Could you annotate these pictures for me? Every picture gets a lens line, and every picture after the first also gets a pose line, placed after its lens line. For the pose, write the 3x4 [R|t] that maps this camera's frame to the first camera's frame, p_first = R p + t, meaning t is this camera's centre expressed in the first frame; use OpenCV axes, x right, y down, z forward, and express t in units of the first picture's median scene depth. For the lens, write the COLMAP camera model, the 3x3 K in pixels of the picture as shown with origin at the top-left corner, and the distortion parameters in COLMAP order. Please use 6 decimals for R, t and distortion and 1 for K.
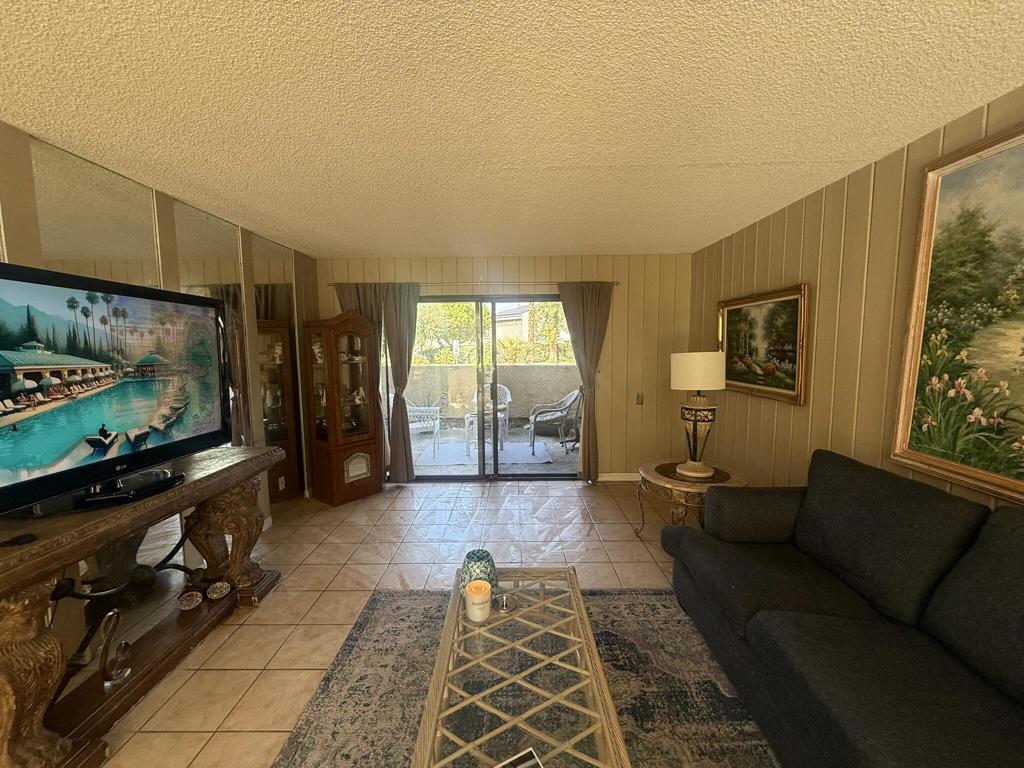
lens RADIAL K [[405.9, 0, 509.9], [0, 405.9, 383.6], [0, 0, 1]] dist [-0.001090, 0.000671]
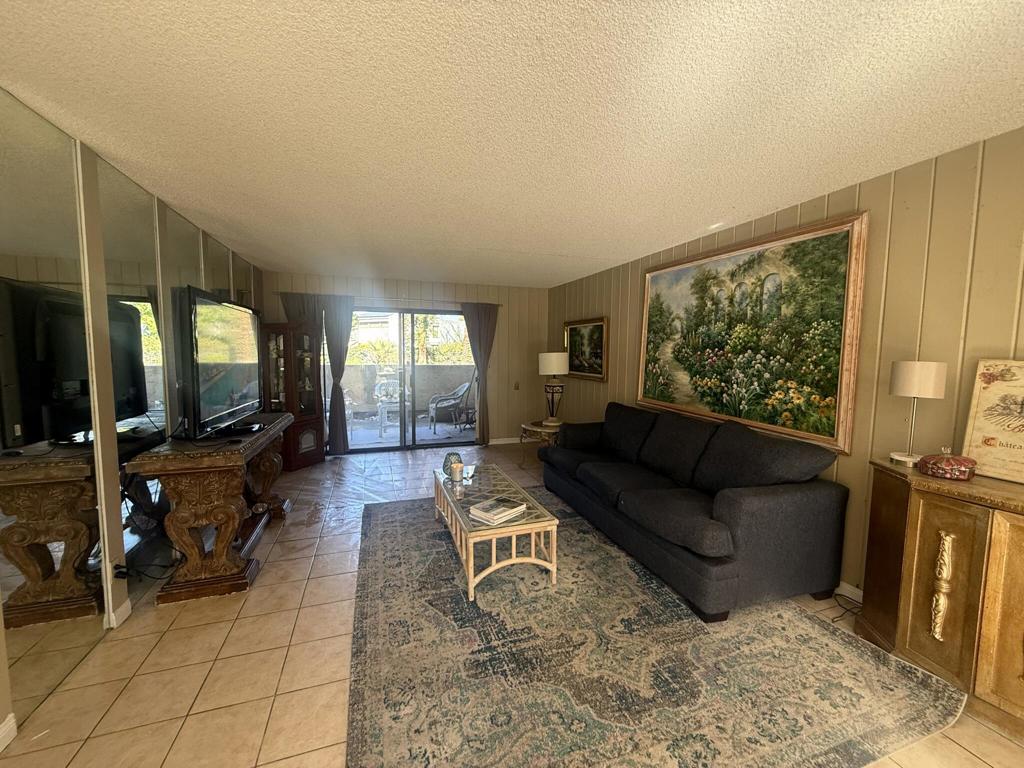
lens RADIAL K [[405.9, 0, 509.9], [0, 405.9, 383.6], [0, 0, 1]] dist [-0.001090, 0.000671]
pose [[0.944565, -0.007830, 0.328232, -0.322067], [0.011154, 0.999904, -0.008243, 0.076036], [-0.328135, 0.011447, 0.944561, -0.653214]]
